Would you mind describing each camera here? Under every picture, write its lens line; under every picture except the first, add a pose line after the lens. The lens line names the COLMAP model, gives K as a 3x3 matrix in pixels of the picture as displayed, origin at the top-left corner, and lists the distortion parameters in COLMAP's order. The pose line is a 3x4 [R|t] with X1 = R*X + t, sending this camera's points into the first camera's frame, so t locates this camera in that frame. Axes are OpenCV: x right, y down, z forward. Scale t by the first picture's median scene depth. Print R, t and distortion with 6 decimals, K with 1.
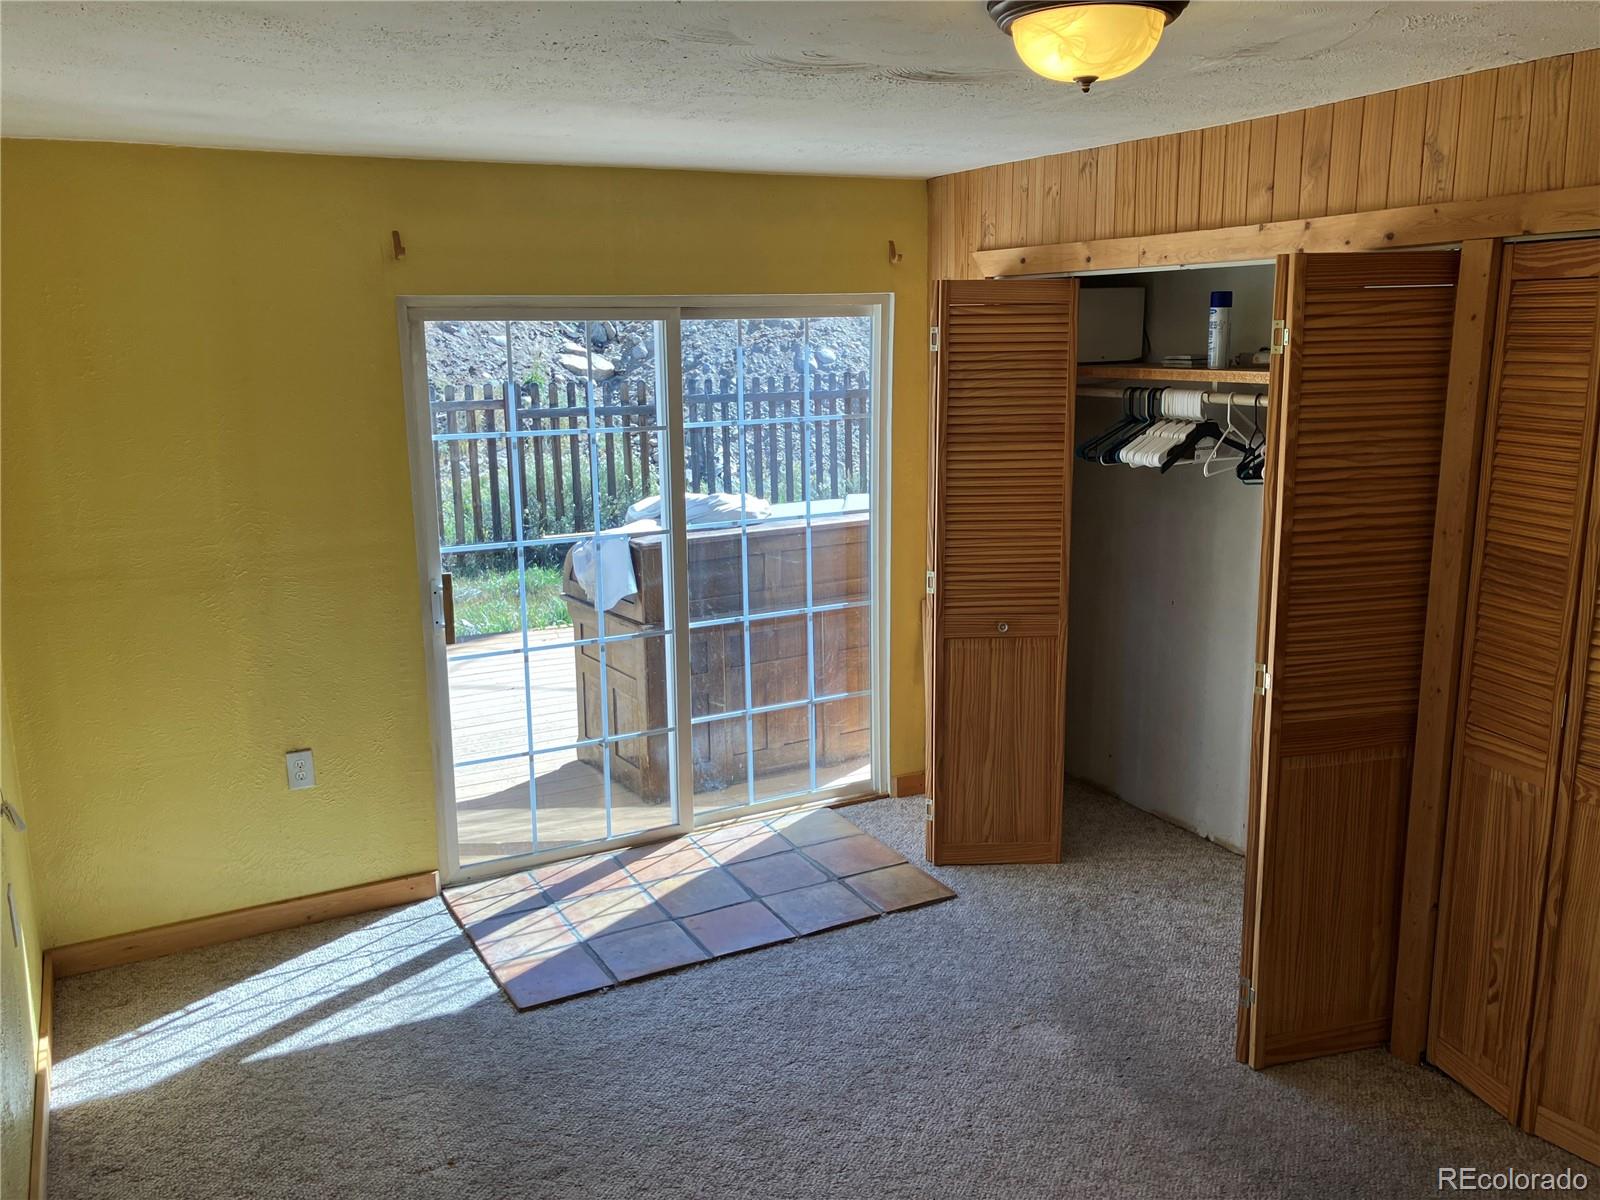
lens RADIAL K [[1331.0, 0, 791.8], [0, 1331.0, 596.8], [0, 0, 1]] dist [-0.002346, 0.030714]
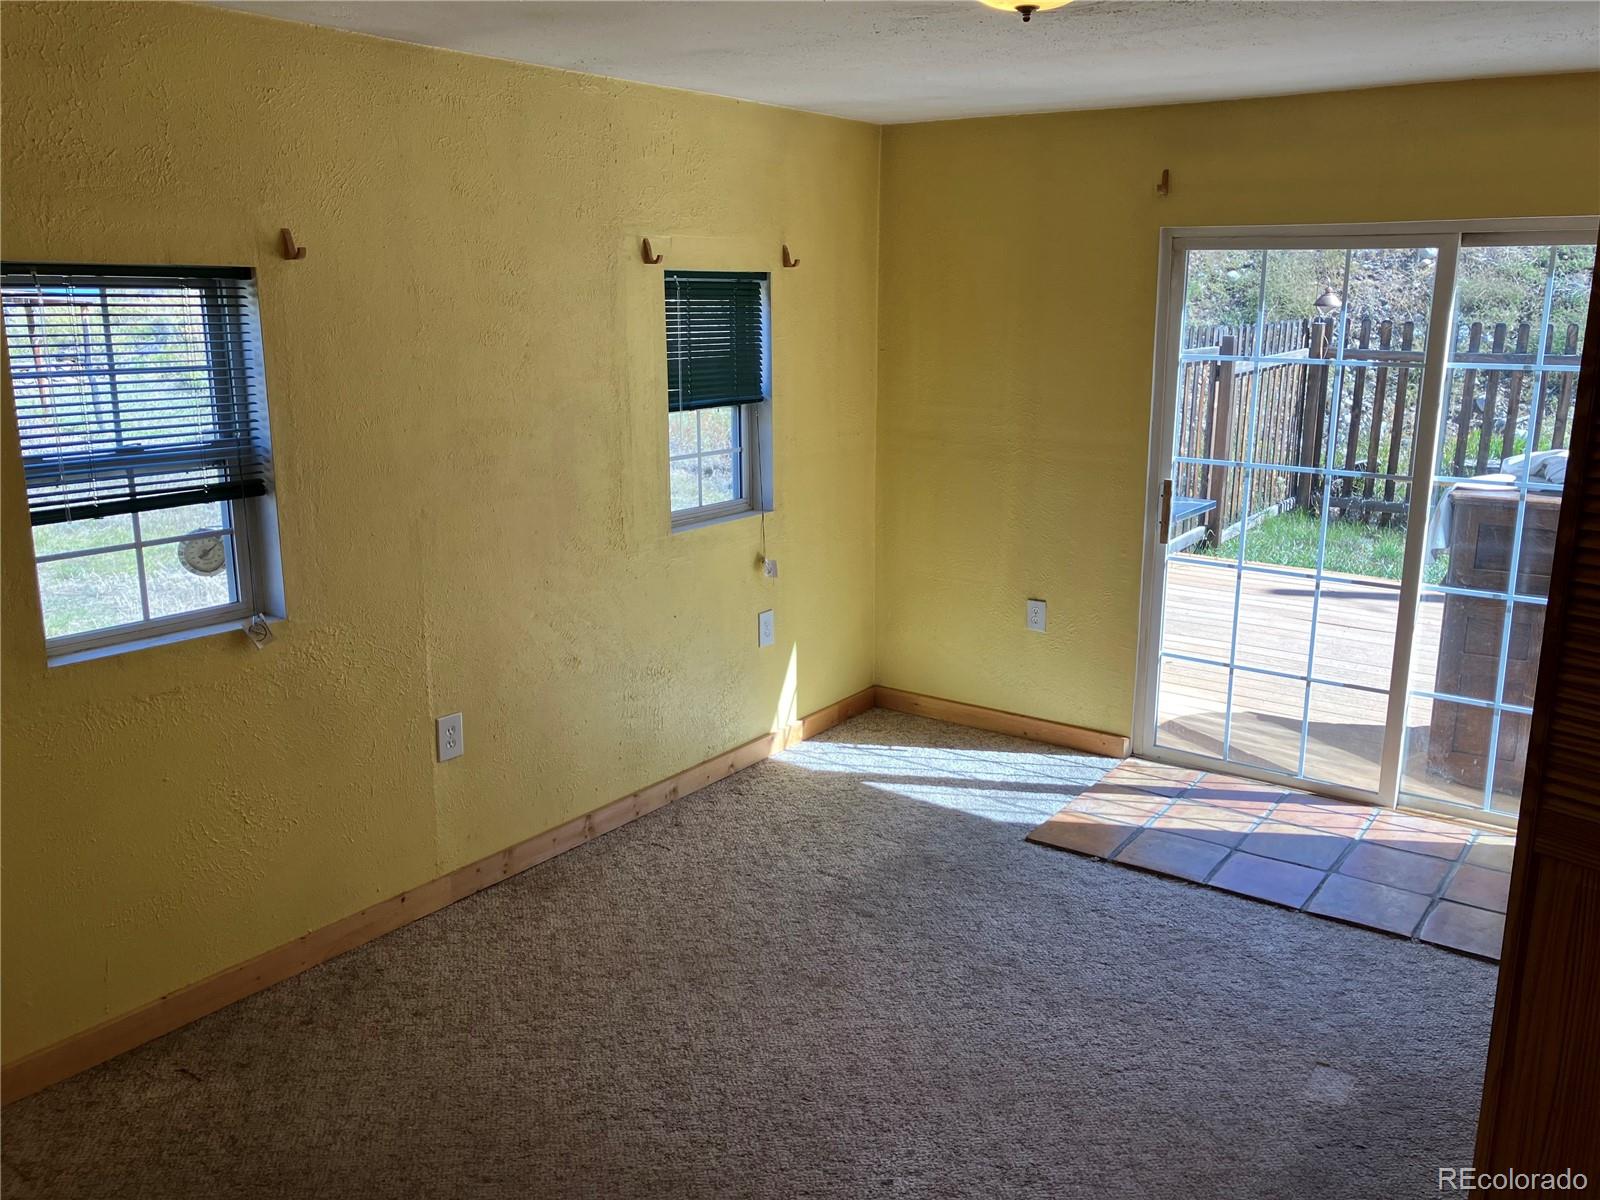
lens RADIAL K [[1331.0, 0, 787.0], [0, 1331.0, 607.0], [0, 0, 1]] dist [-0.002346, 0.030714]
pose [[0.420062, 0.231171, -0.877558, 0.631506], [-0.179802, 0.969041, 0.169203, -0.047399], [0.889505, 0.086711, 0.448622, 0.234178]]
